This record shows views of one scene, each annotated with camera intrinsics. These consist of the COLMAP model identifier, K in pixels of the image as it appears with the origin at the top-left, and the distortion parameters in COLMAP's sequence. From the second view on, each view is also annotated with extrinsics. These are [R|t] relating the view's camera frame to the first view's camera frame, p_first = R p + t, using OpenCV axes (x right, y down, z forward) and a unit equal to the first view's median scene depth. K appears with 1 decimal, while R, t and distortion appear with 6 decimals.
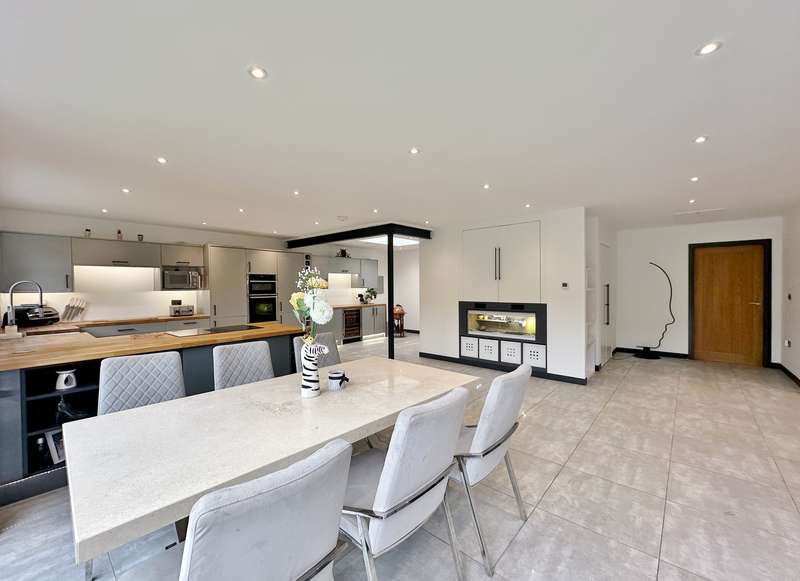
lens RADIAL K [[330.9, 0, 400.0], [0, 330.9, 290.5], [0, 0, 1]] dist [0.000100, 0.000008]
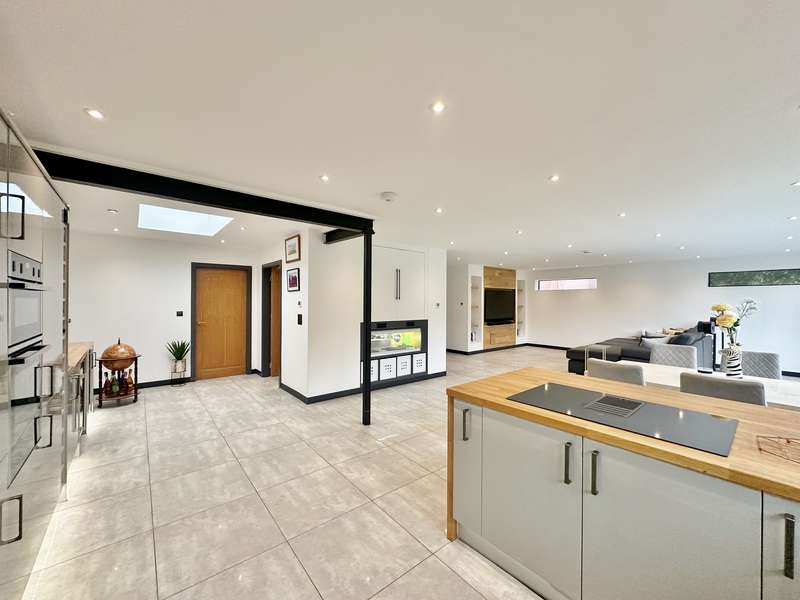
lens RADIAL K [[319.5, 0, 400.0], [0, 319.5, 300.0], [0, 0, 1]] dist [0.000248, 0.000075]
pose [[0.145189, 0.011013, 0.989343, -0.739086], [0.001400, 0.999935, -0.011336, -0.020095], [-0.989403, 0.003031, 0.145164, 0.879294]]
